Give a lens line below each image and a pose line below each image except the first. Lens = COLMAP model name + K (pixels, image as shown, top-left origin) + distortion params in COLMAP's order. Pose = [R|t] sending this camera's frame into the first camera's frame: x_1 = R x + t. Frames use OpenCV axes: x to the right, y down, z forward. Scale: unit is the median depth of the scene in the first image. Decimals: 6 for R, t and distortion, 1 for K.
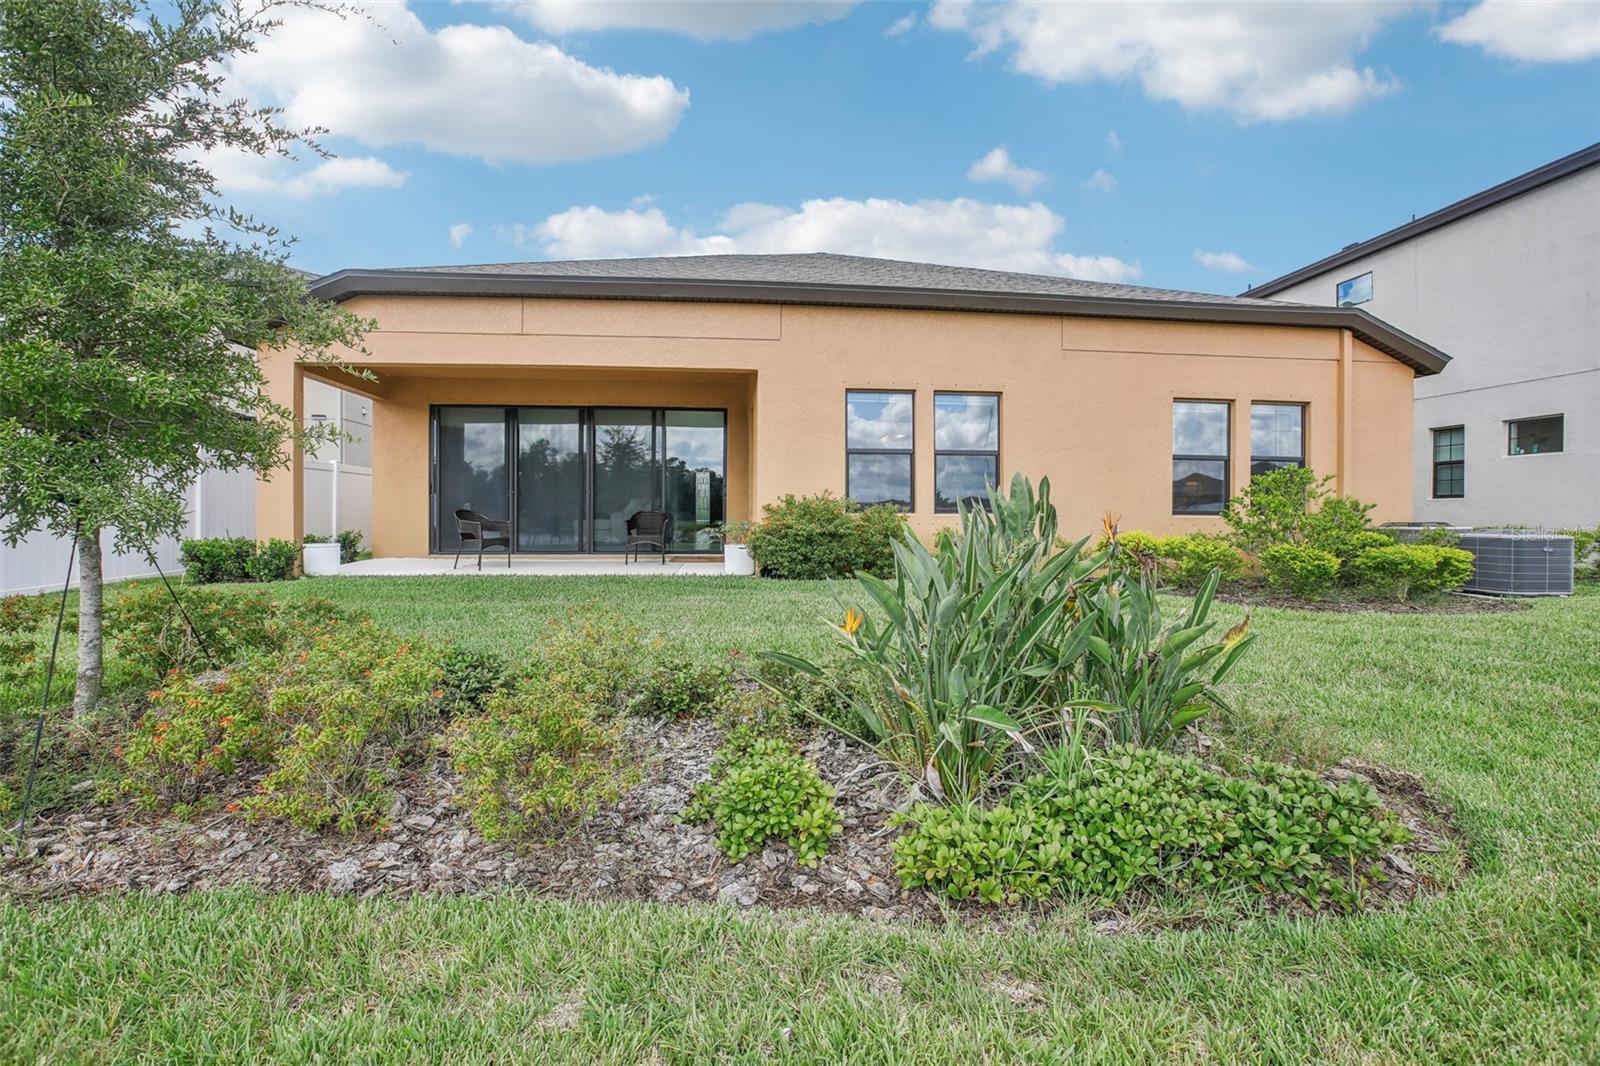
lens RADIAL K [[739.9, 0, 797.2], [0, 739.9, 517.5], [0, 0, 1]] dist [-0.027373, 0.000913]
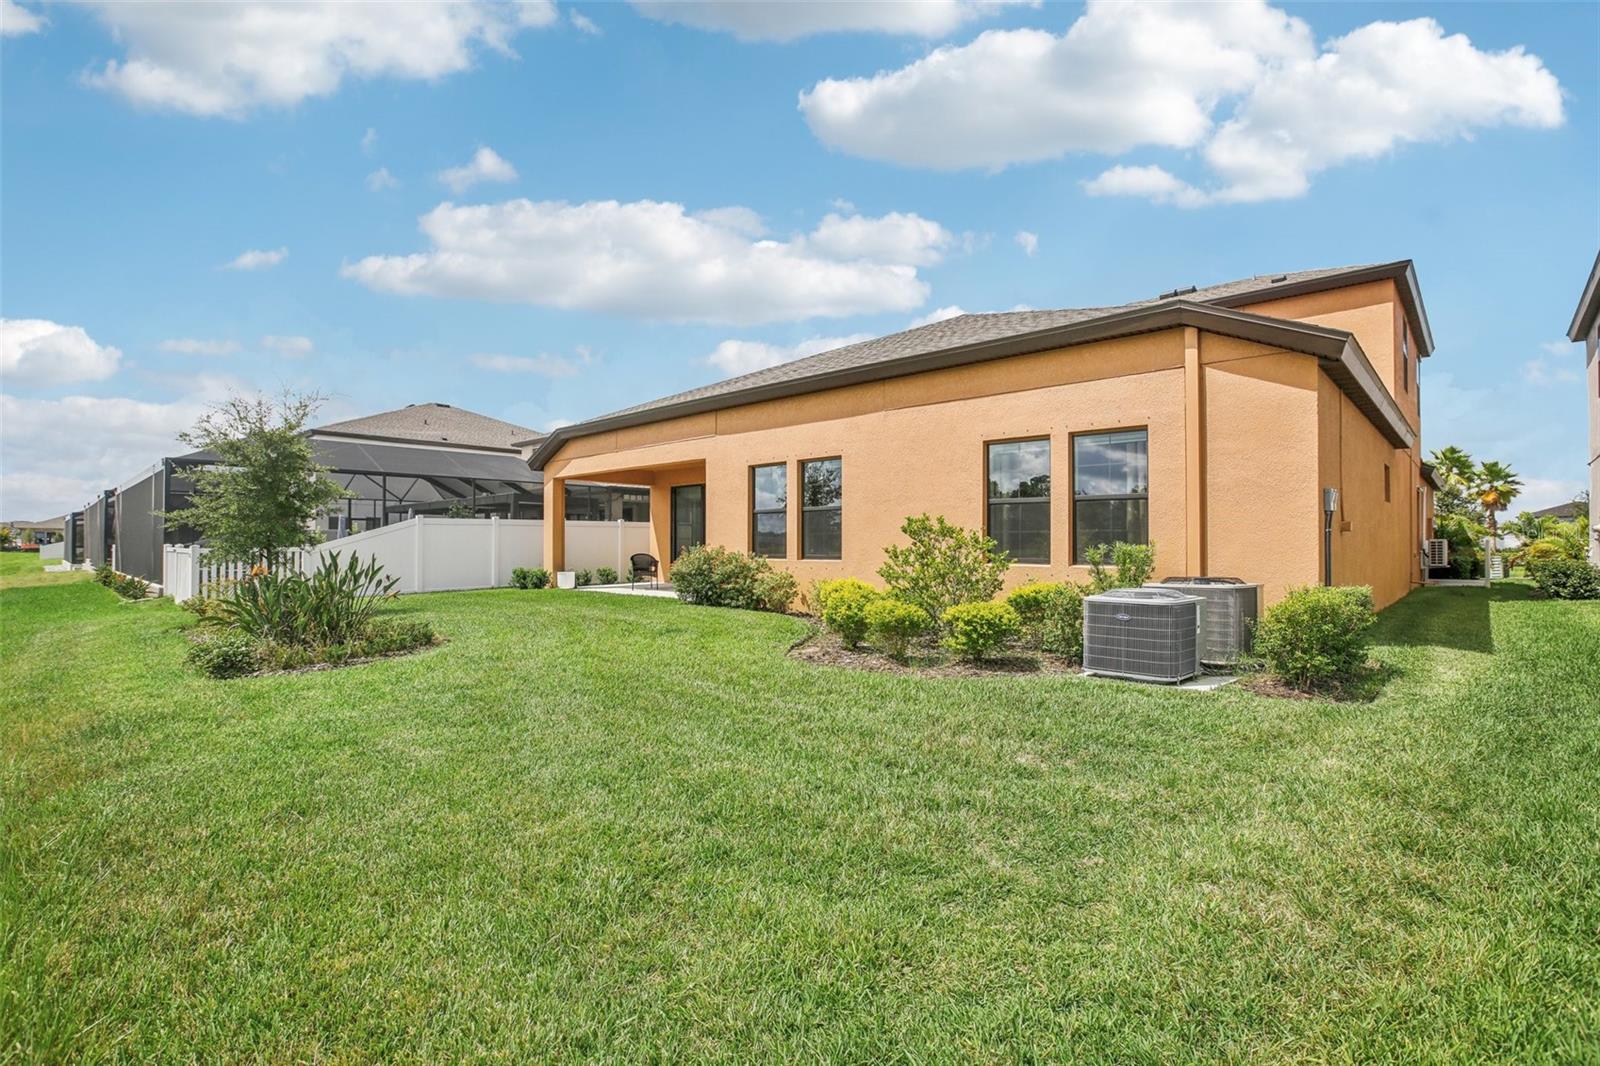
lens RADIAL K [[739.9, 0, 797.2], [0, 739.9, 517.5], [0, 0, 1]] dist [-0.027373, 0.000913]
pose [[0.661631, -0.031411, -0.749171, 1.129370], [-0.009295, 0.998702, -0.050083, -0.014859], [0.749772, 0.040100, 0.660480, 0.193975]]
